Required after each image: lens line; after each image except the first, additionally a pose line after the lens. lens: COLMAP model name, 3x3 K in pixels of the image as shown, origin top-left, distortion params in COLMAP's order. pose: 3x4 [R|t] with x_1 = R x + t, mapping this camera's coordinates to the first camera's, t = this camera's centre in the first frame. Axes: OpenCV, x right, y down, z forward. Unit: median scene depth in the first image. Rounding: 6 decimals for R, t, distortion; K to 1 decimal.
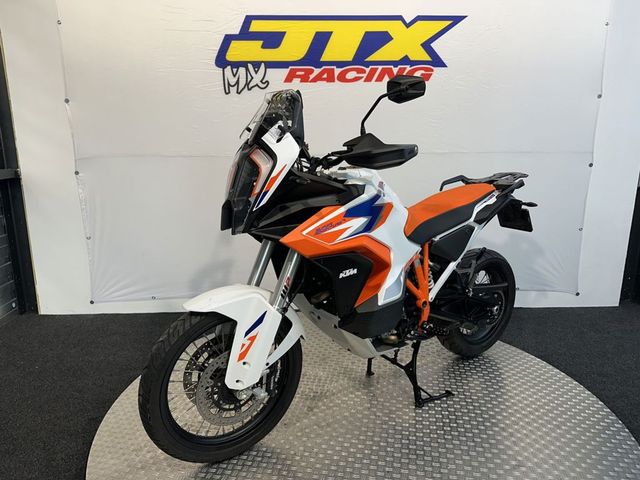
lens RADIAL K [[442.7, 0, 320.0], [0, 442.7, 240.0], [0, 0, 1]] dist [0.004606, -0.026555]
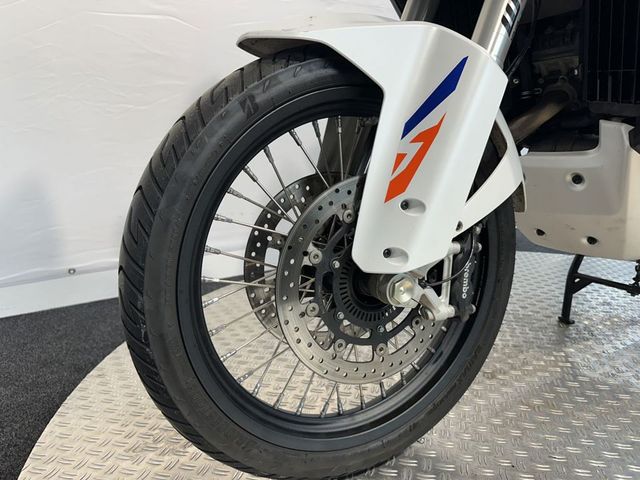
lens RADIAL K [[442.7, 0, 320.0], [0, 442.7, 240.0], [0, 0, 1]] dist [0.004606, -0.026555]
pose [[0.987397, -0.011820, -0.157822, -0.181687], [0.006123, 0.999314, -0.036536, 0.317647], [0.158146, 0.035109, 0.986791, 0.630364]]
